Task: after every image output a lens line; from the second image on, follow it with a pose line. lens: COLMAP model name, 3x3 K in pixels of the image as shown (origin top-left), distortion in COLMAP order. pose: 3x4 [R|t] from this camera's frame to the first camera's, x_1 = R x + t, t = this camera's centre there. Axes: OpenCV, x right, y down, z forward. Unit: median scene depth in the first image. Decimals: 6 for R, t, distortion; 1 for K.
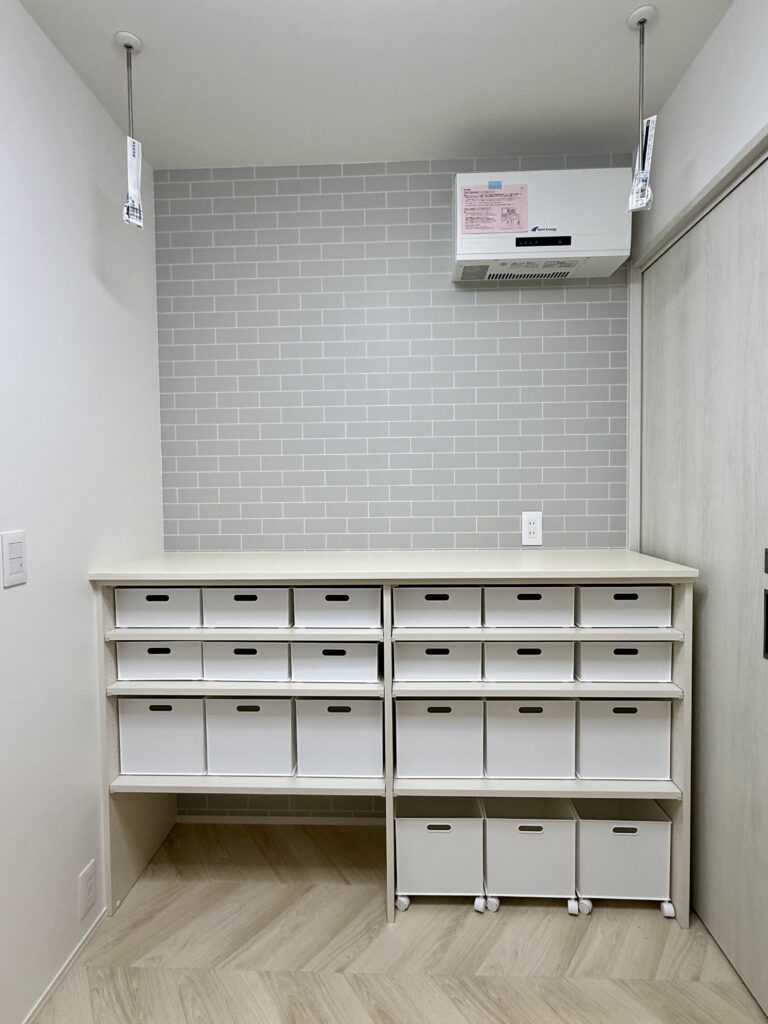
lens RADIAL K [[537.3, 0, 384.0], [0, 537.3, 512.0], [0, 0, 1]] dist [0.002983, 0.000303]
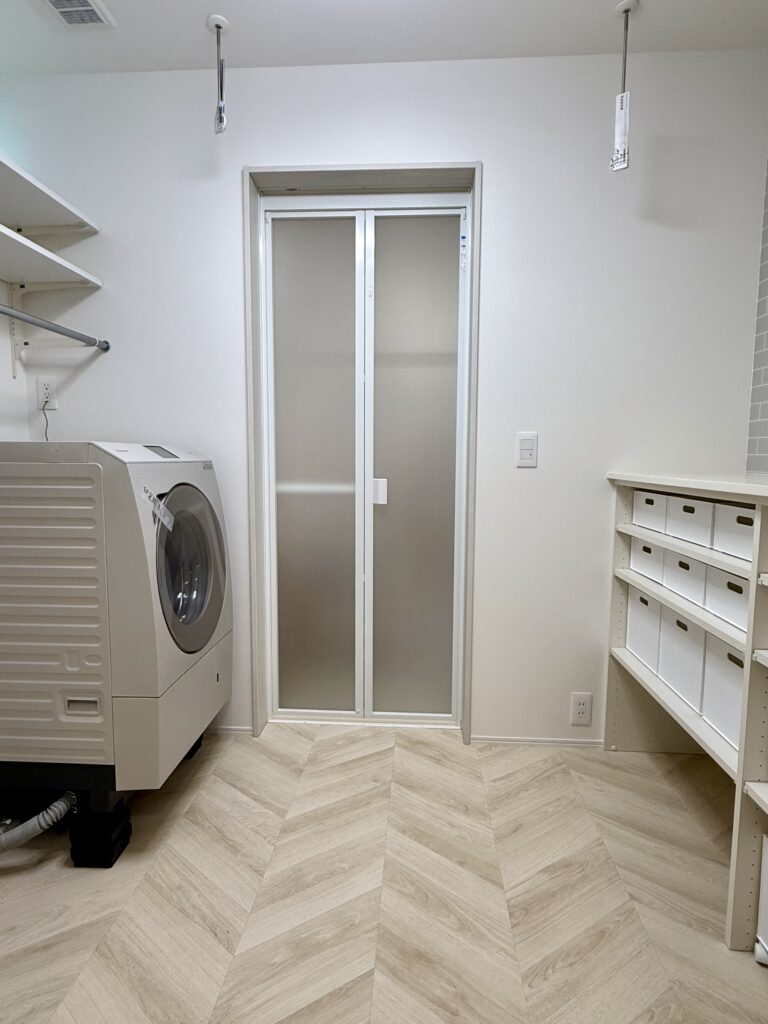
lens RADIAL K [[551.7, 0, 384.0], [0, 551.7, 512.0], [0, 0, 1]] dist [0.003137, 0.001231]
pose [[-0.017218, 0.112709, -0.993479, 0.780416], [-0.050520, 0.992259, 0.113446, 0.088252], [0.998575, 0.052144, -0.011390, 0.516990]]
